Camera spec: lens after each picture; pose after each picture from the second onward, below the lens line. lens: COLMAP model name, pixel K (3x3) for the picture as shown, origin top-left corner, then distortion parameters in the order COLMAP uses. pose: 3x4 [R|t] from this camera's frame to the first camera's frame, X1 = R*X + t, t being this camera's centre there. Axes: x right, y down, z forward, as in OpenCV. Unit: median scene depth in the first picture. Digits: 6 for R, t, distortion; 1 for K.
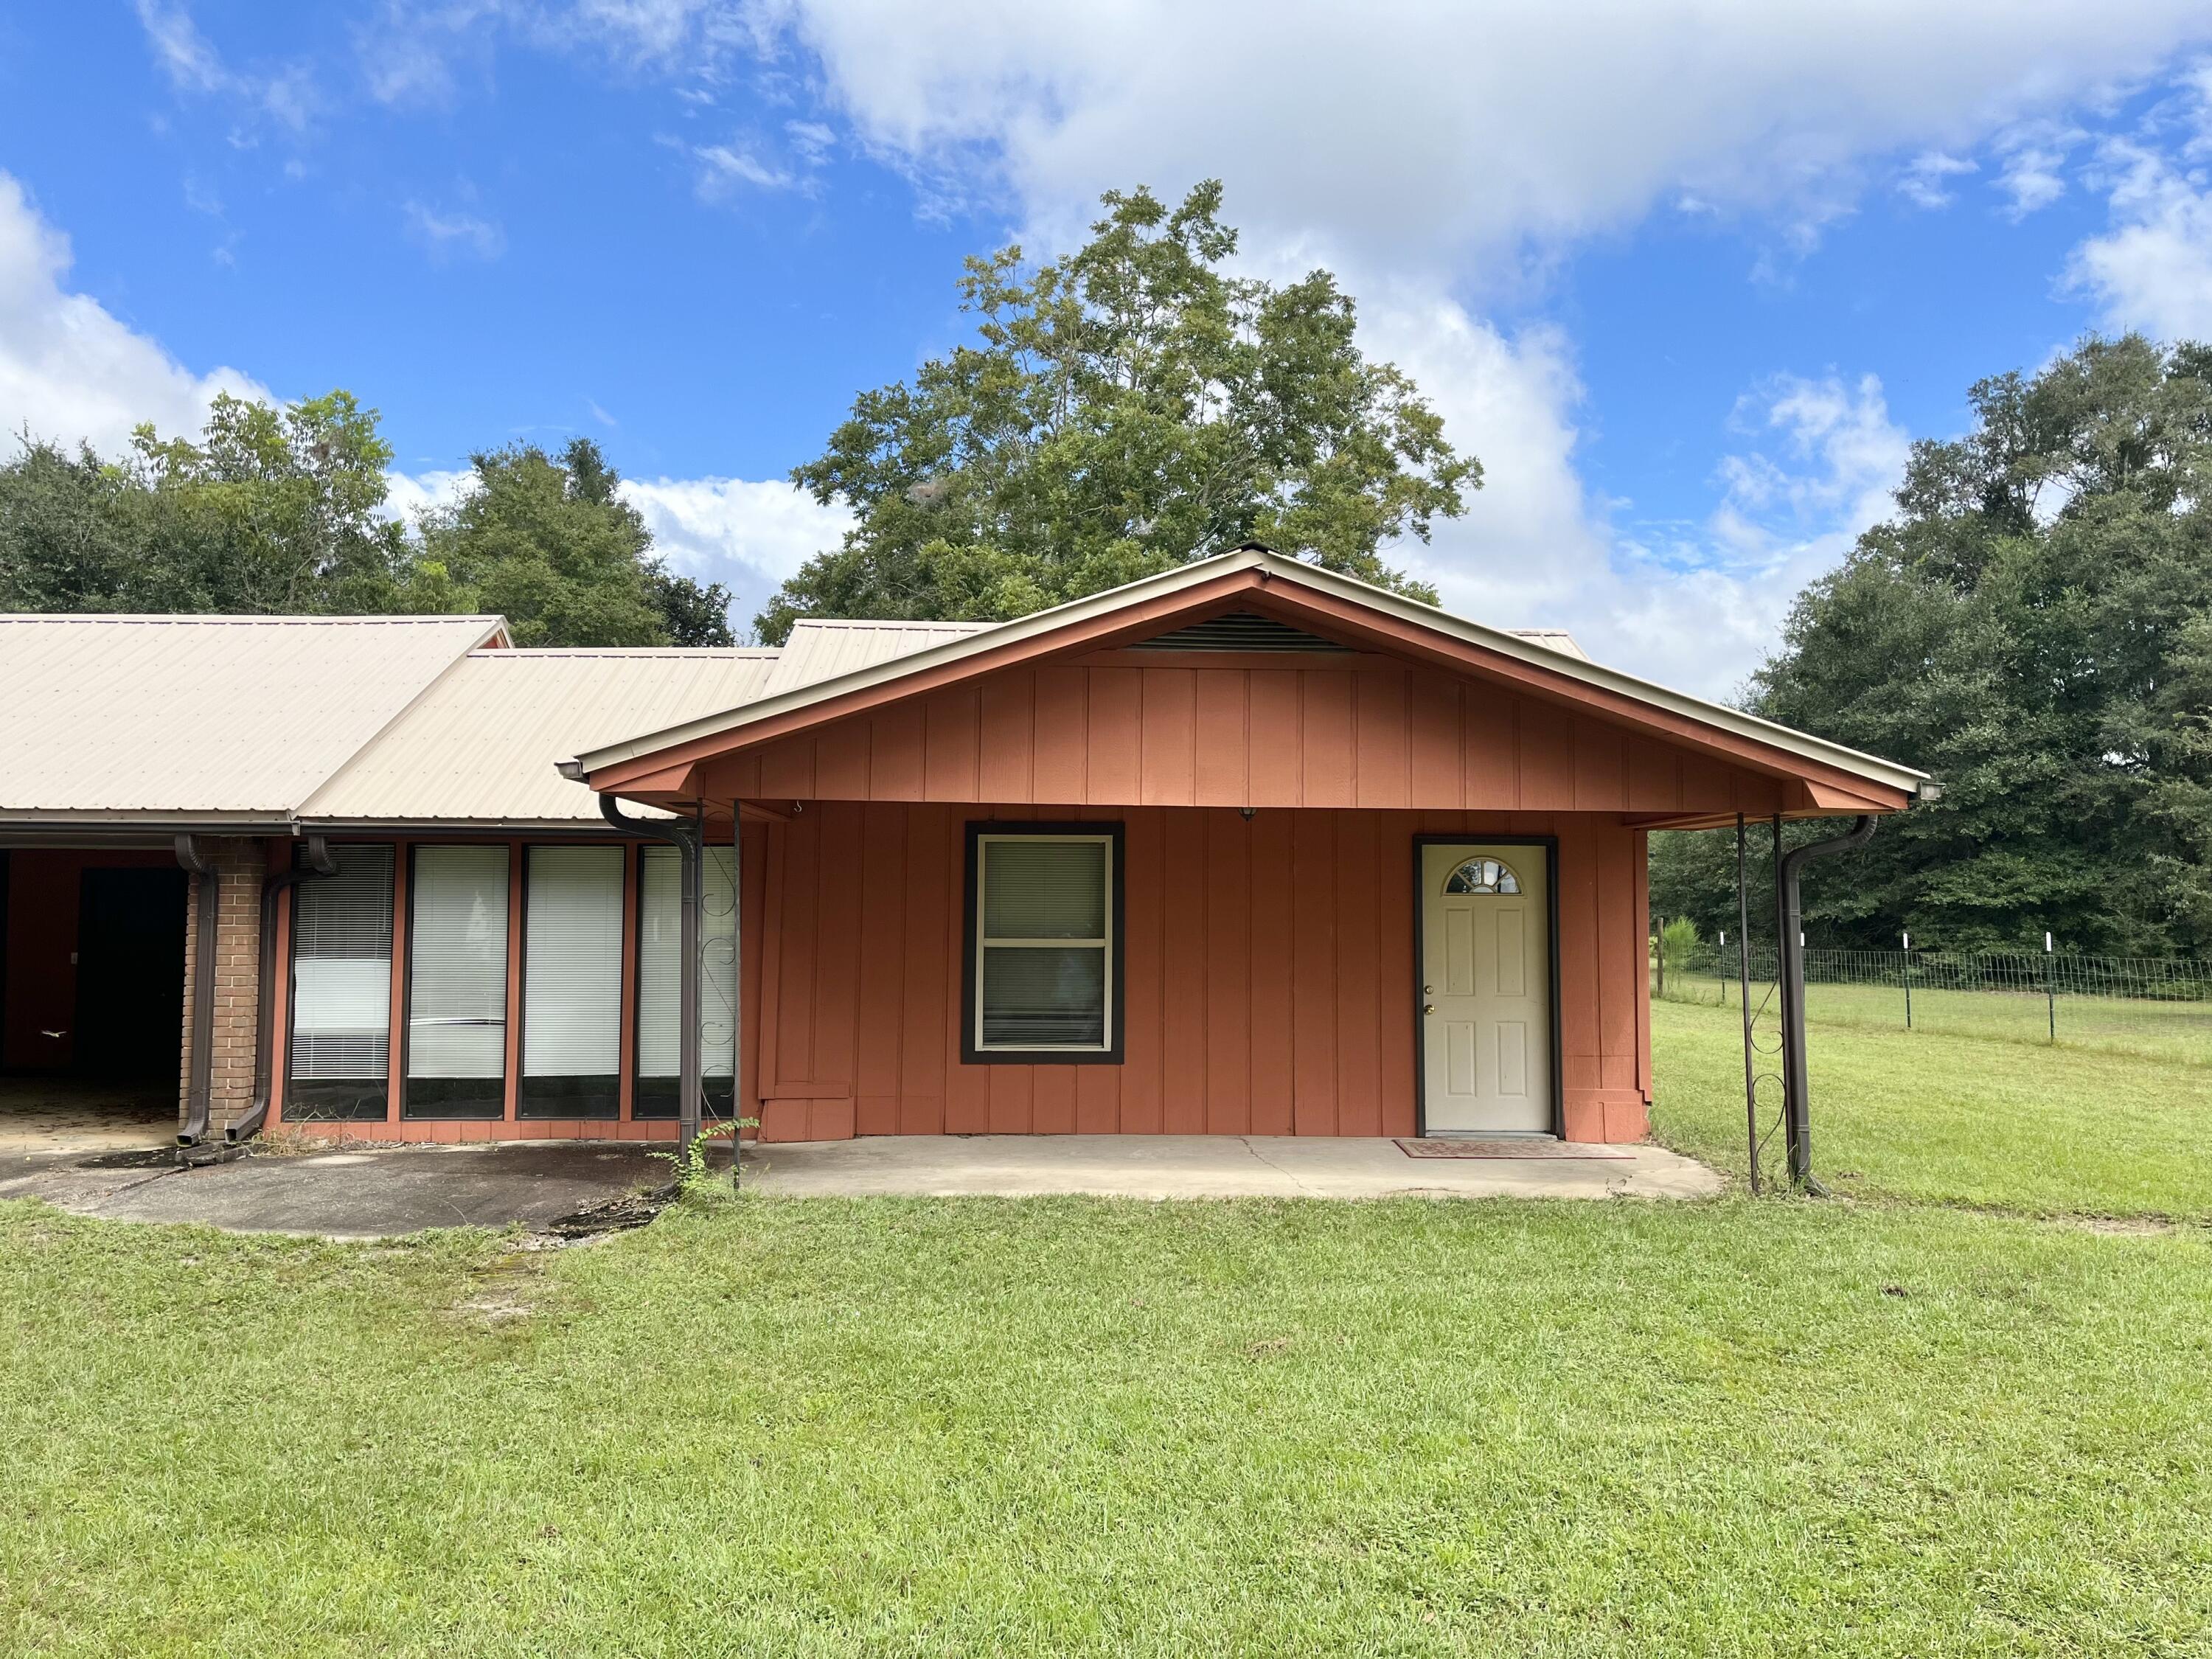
lens RADIAL K [[1673.3, 0, 1106.0], [0, 1673.3, 829.5], [0, 0, 1]] dist [0.088644, -0.116558]
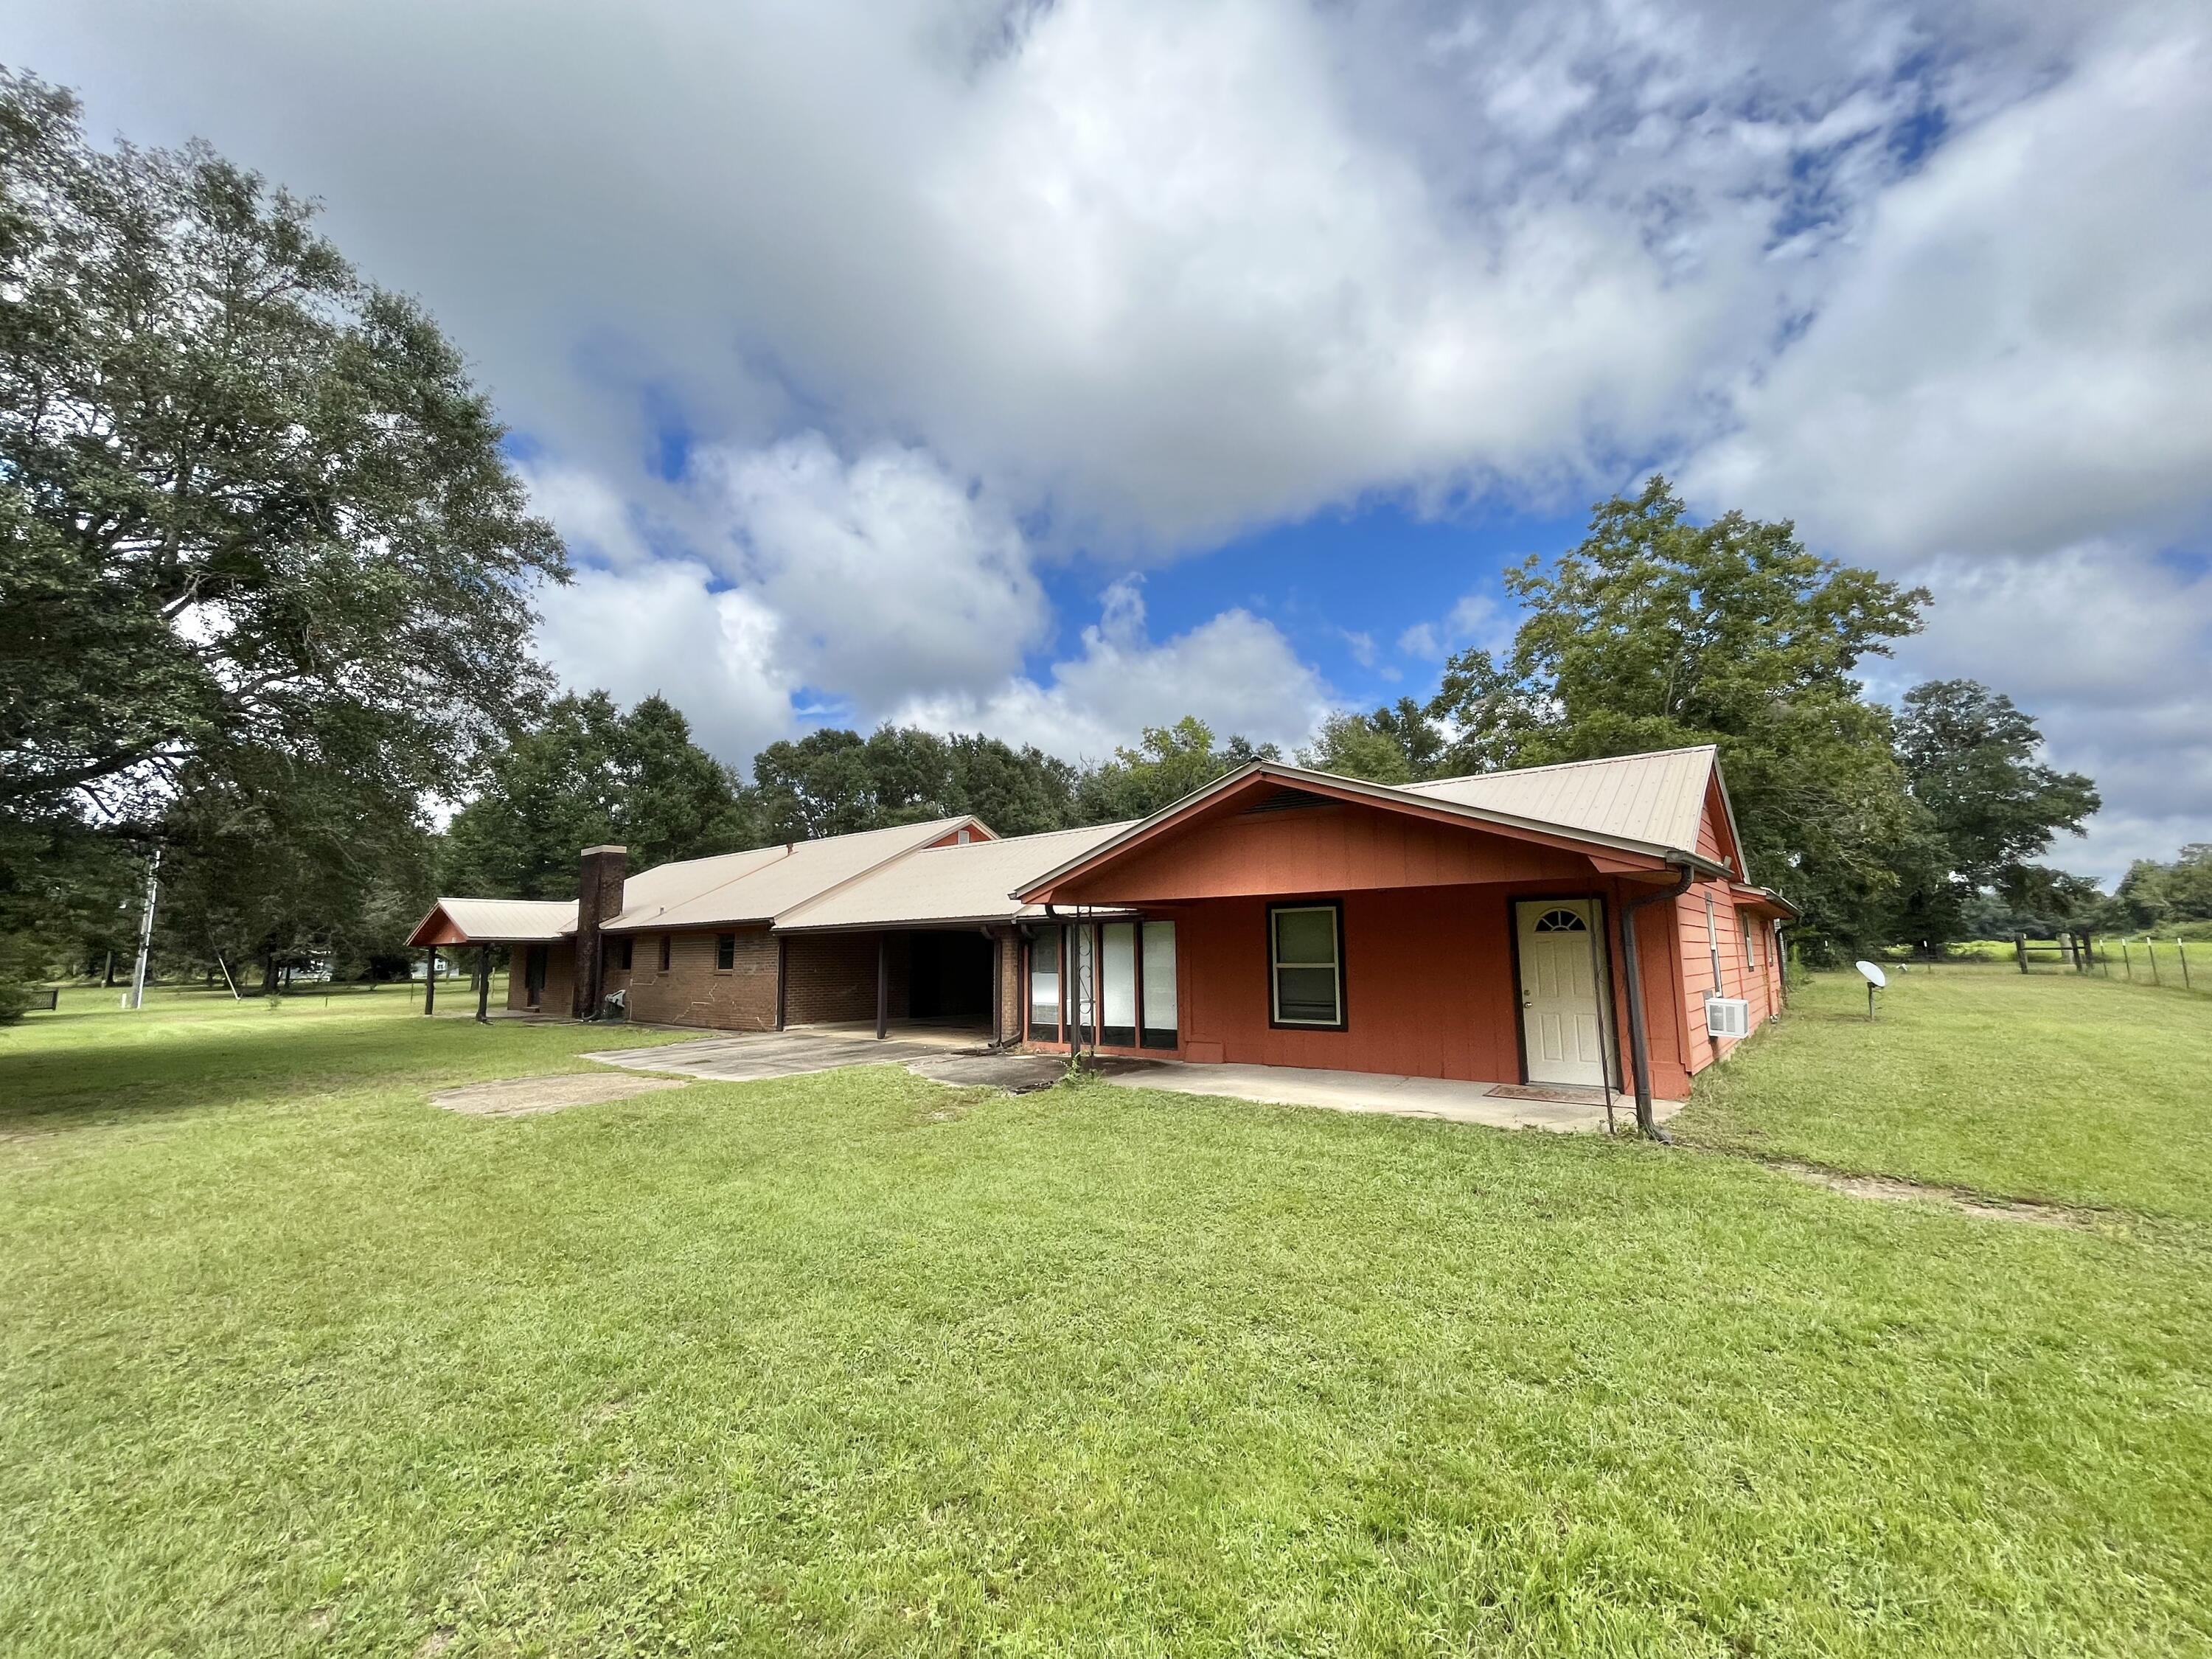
lens RADIAL K [[894.5, 0, 1106.0], [0, 894.5, 829.5], [0, 0, 1]] dist [-0.002215, -0.000177]
pose [[0.750768, -0.106420, -0.651937, 0.179271], [0.055488, 0.993609, -0.098294, 0.000807], [0.658231, 0.037622, 0.751875, 0.033480]]
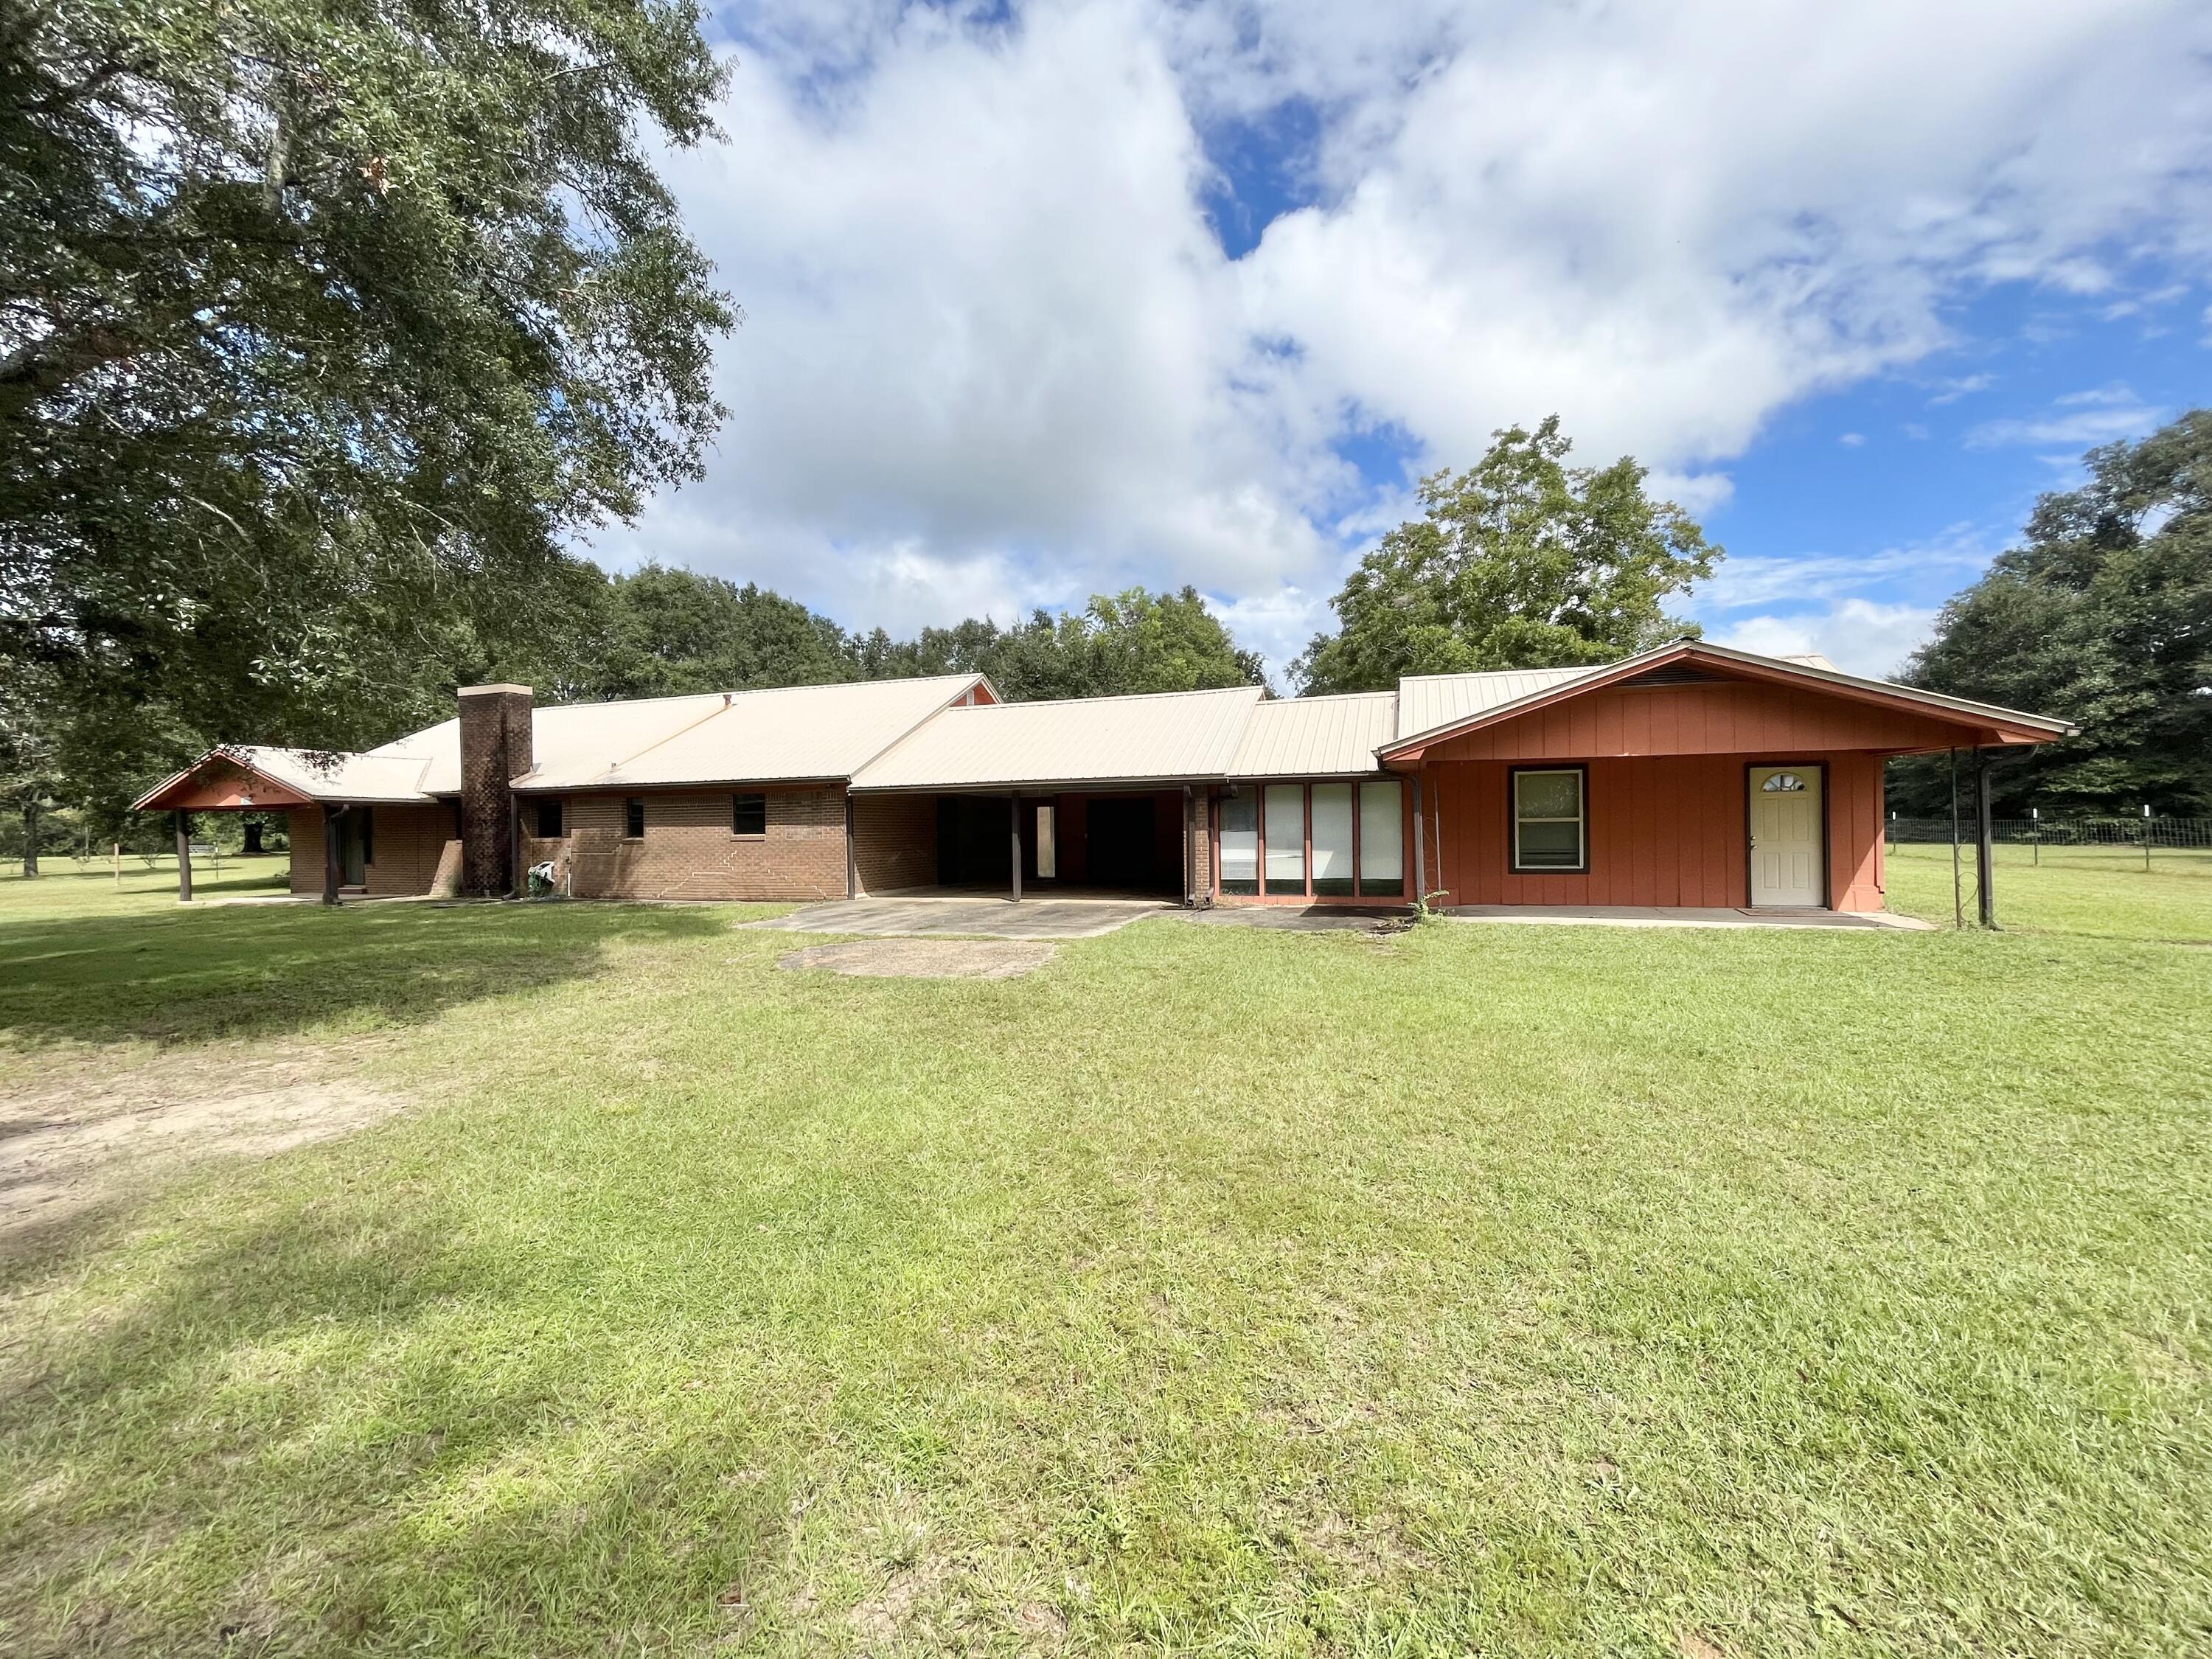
lens RADIAL K [[894.5, 0, 1106.0], [0, 894.5, 829.5], [0, 0, 1]] dist [-0.002215, -0.000177]
pose [[0.937041, -0.017557, -0.348777, -0.066123], [0.039298, 0.997693, 0.055355, -0.003033], [0.347001, -0.065576, 0.935569, -0.117979]]
